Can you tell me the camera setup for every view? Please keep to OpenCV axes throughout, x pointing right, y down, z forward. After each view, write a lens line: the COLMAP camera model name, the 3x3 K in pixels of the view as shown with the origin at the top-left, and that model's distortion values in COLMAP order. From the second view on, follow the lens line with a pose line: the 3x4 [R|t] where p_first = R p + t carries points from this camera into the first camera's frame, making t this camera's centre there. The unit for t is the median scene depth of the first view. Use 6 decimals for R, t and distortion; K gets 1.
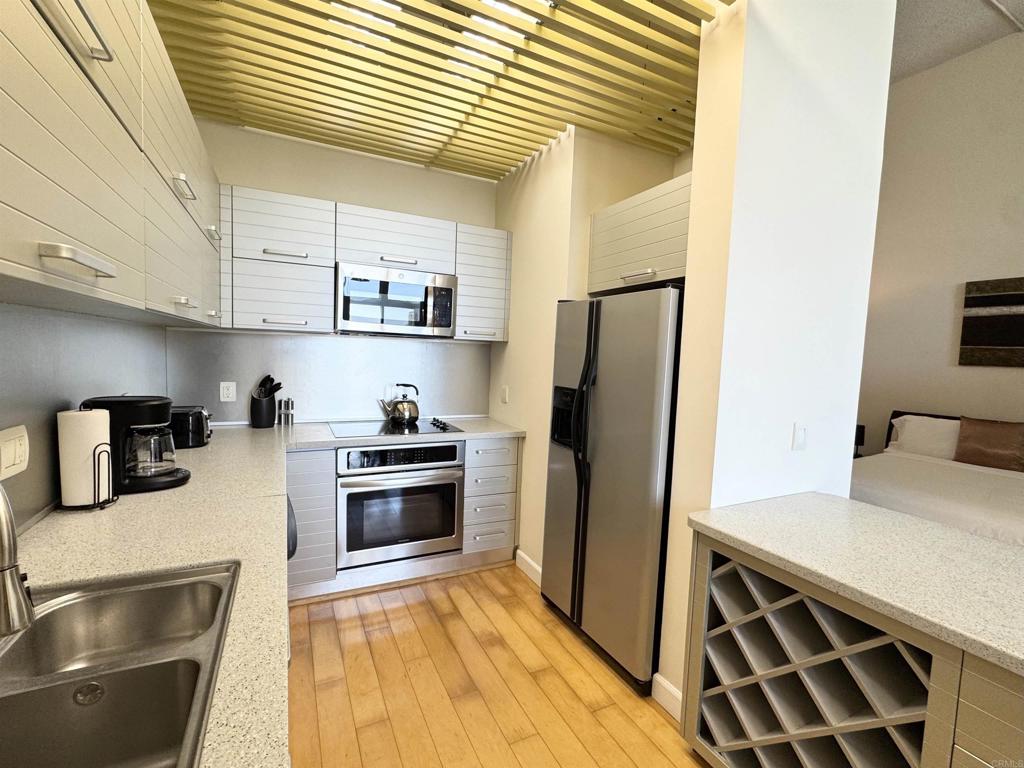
lens RADIAL K [[455.4, 0, 510.5], [0, 455.4, 384.6], [0, 0, 1]] dist [-0.001862, -0.000190]
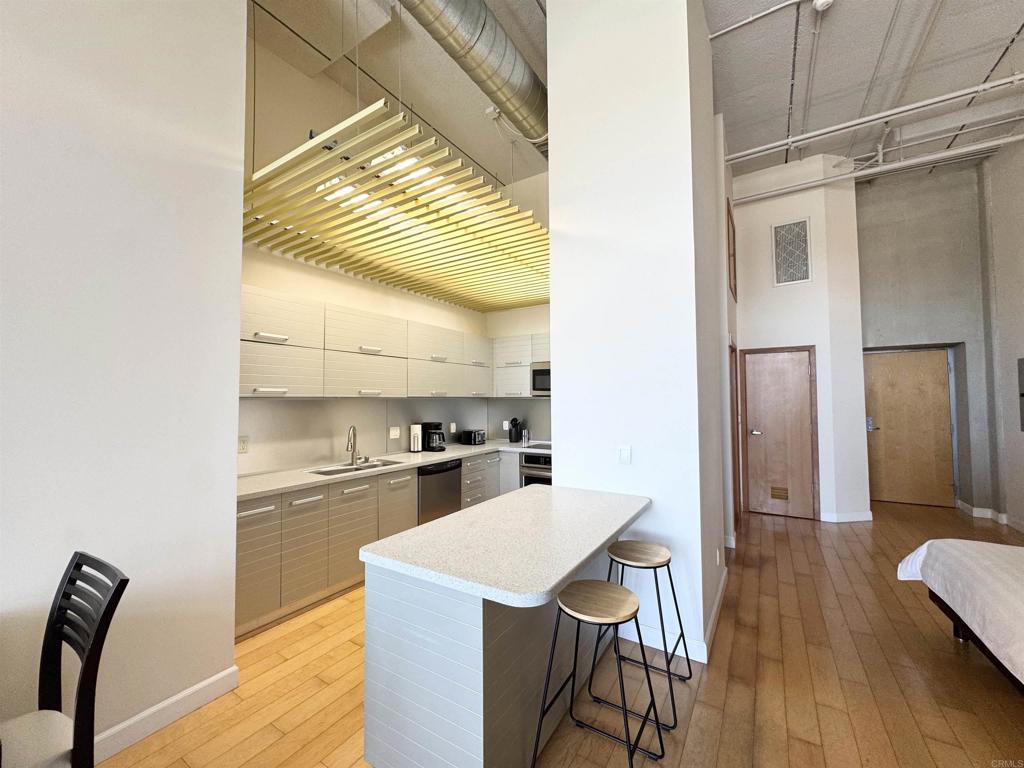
lens RADIAL K [[409.0, 0, 513.8], [0, 409.0, 382.3], [0, 0, 1]] dist [-0.006145, 0.000672]
pose [[0.523694, -0.076297, -0.848483, 1.003615], [-0.035620, 0.993149, -0.111292, 0.025157], [0.851161, 0.088506, 0.517389, -0.022048]]
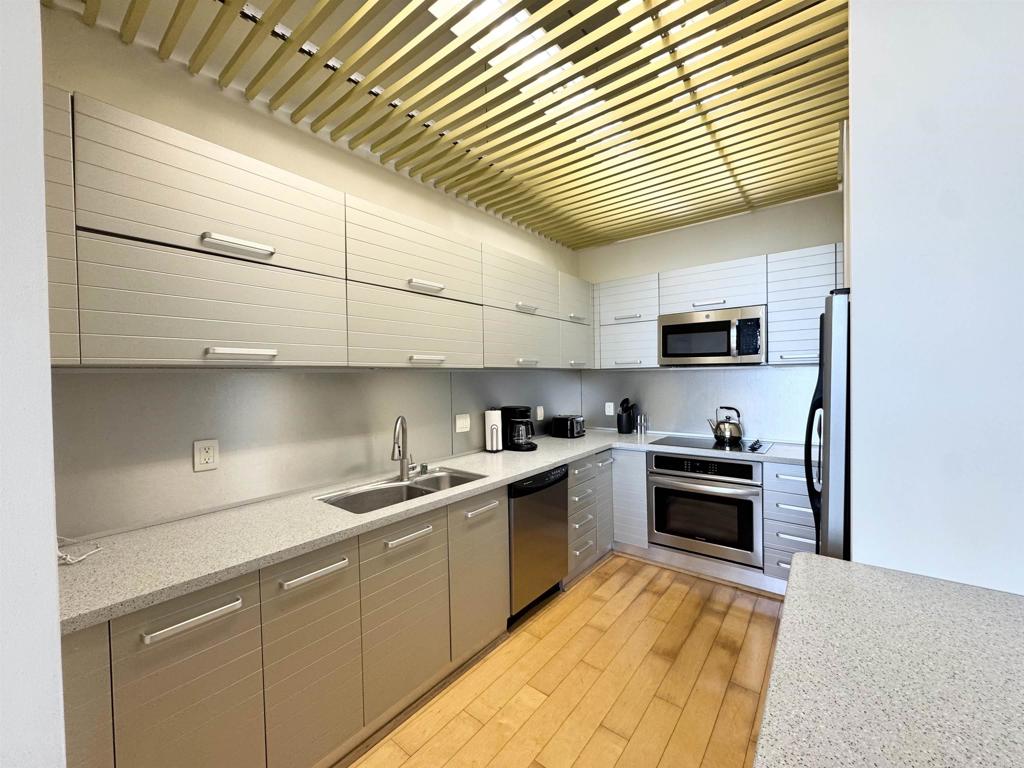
lens RADIAL K [[409.0, 0, 509.2], [0, 409.0, 382.6], [0, 0, 1]] dist [-0.006145, 0.000672]
pose [[0.422906, -0.031161, -0.905638, 0.465771], [-0.033149, 0.998208, -0.049826, 0.006950], [0.905567, 0.051093, 0.421115, 0.074085]]
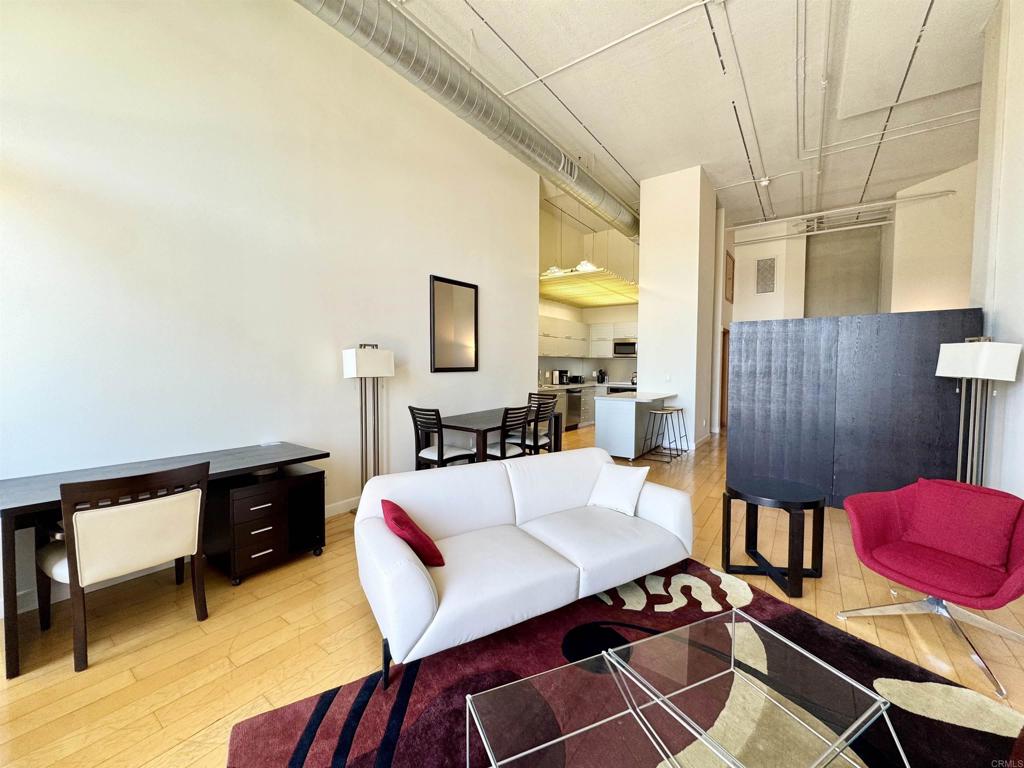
lens RADIAL K [[409.0, 0, 513.2], [0, 409.0, 383.5], [0, 0, 1]] dist [-0.006145, 0.000672]
pose [[0.467316, 0.004646, -0.884078, 1.951253], [-0.050803, 0.998475, -0.021607, 0.189502], [0.882629, 0.055011, 0.466840, -1.135237]]
